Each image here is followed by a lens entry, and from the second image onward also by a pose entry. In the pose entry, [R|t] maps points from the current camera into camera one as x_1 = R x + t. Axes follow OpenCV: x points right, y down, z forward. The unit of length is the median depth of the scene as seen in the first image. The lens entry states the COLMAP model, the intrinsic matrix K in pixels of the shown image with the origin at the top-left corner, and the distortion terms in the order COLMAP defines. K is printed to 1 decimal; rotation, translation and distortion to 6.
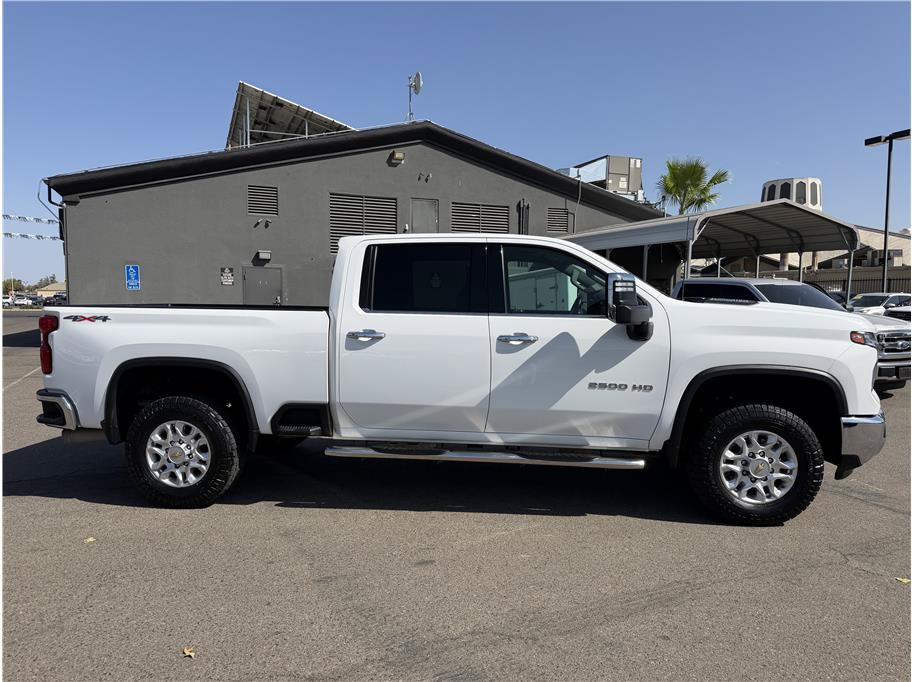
lens RADIAL K [[649.9, 0, 452.4], [0, 649.9, 364.7], [0, 0, 1]] dist [0.033841, -0.059961]
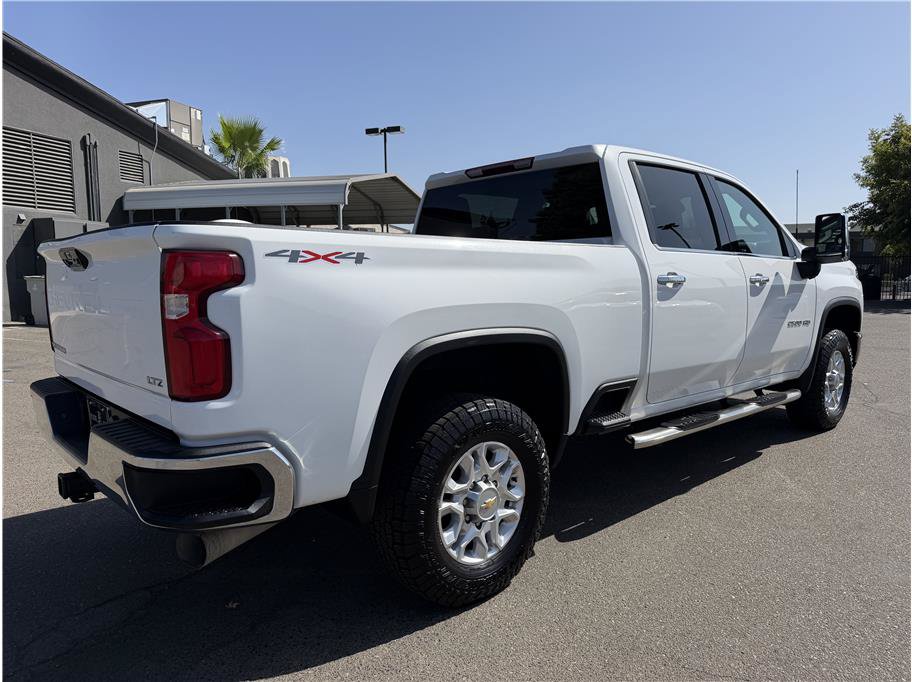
lens RADIAL K [[663.5, 0, 456.0], [0, 663.5, 341.0], [0, 0, 1]] dist [0.007373, -0.002753]
pose [[0.636359, -0.081563, 0.767069, -0.235345], [0.082465, 0.995889, 0.037480, -0.006362], [-0.766972, 0.039406, 0.640469, 0.177826]]
